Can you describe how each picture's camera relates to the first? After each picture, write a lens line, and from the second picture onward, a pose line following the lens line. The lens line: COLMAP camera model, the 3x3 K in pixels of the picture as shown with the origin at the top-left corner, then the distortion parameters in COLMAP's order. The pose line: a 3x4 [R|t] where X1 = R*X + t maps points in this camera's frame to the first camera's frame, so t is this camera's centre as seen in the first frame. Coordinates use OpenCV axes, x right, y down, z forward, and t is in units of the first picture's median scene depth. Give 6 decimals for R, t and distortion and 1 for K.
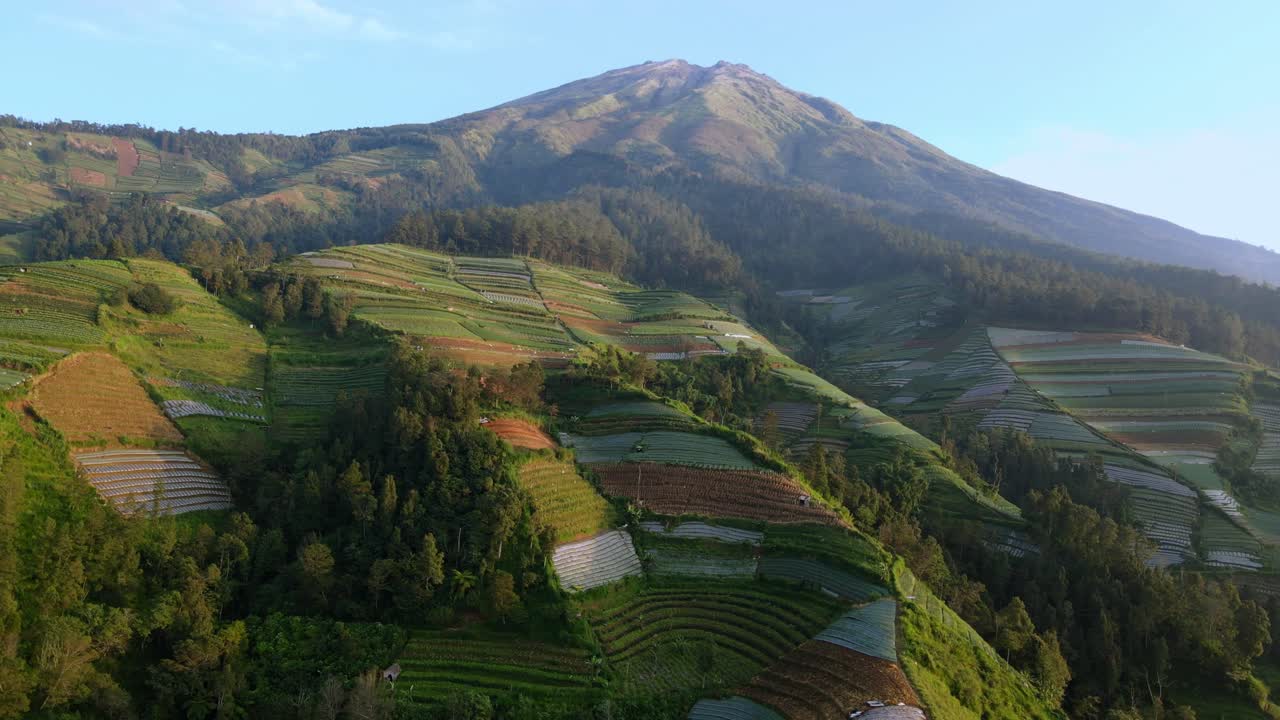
lens RADIAL K [[929.0, 0, 634.1], [0, 929.0, 363.2], [0, 0, 1]] dist [-0.000981, 0.029384]
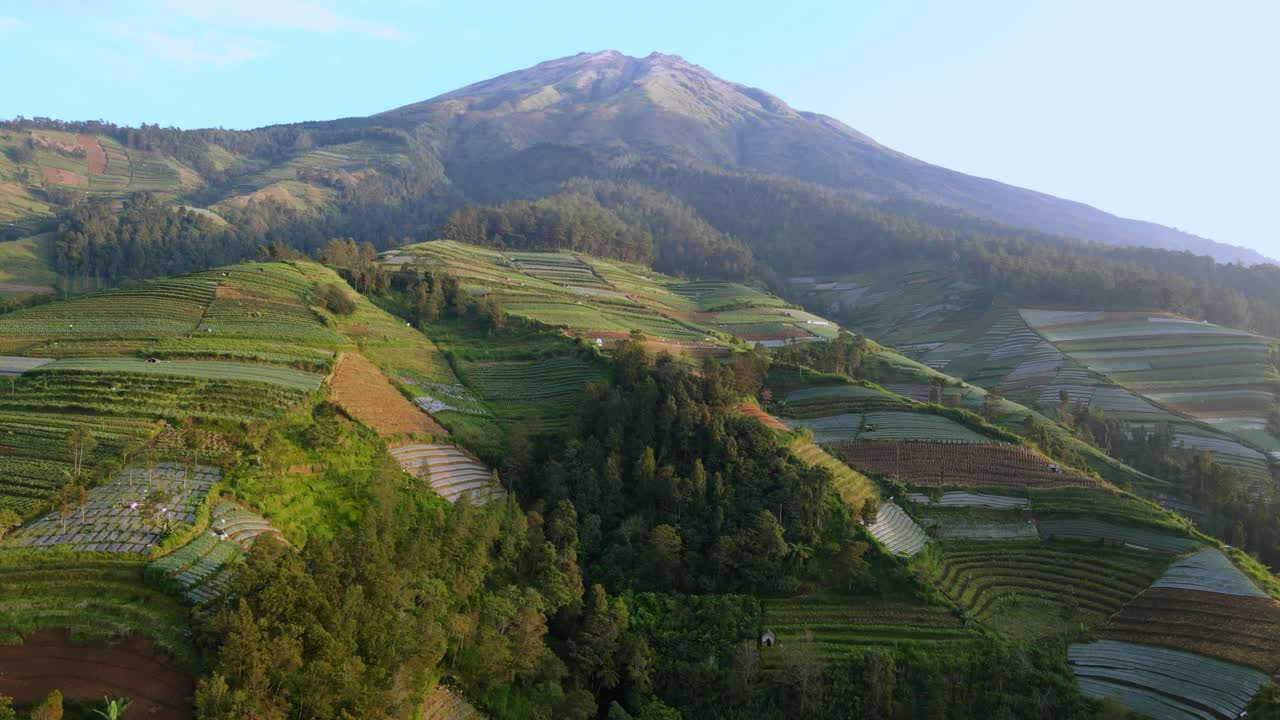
lens RADIAL K [[929.0, 0, 634.1], [0, 929.0, 363.2], [0, 0, 1]] dist [-0.000981, 0.029384]
pose [[0.996077, -0.029146, 0.083554, -0.156697], [0.028334, 0.999539, 0.010887, -0.001012], [-0.083833, -0.008477, 0.996444, -0.020927]]
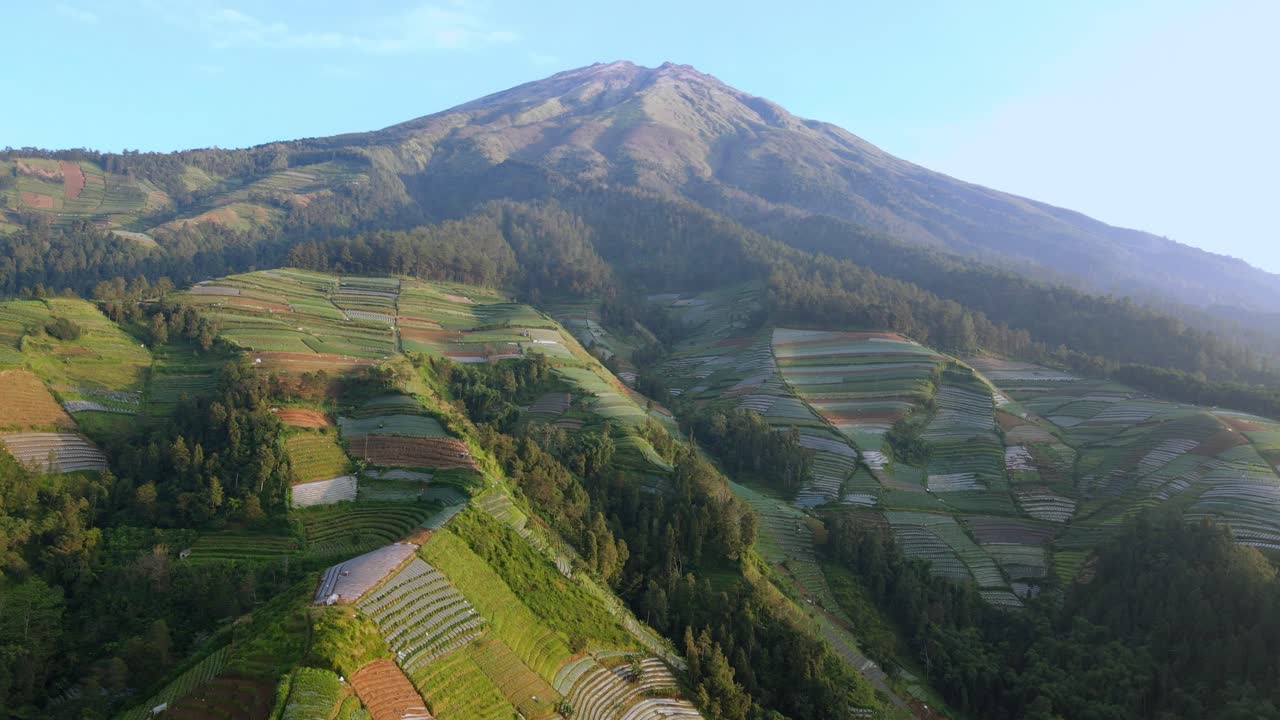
lens RADIAL K [[929.0, 0, 634.1], [0, 929.0, 363.2], [0, 0, 1]] dist [-0.000981, 0.029384]
pose [[0.999492, -0.018602, 0.025890, 0.172120], [0.018358, 0.999785, 0.009631, -0.008596], [-0.026064, -0.009151, 0.999618, -0.242927]]
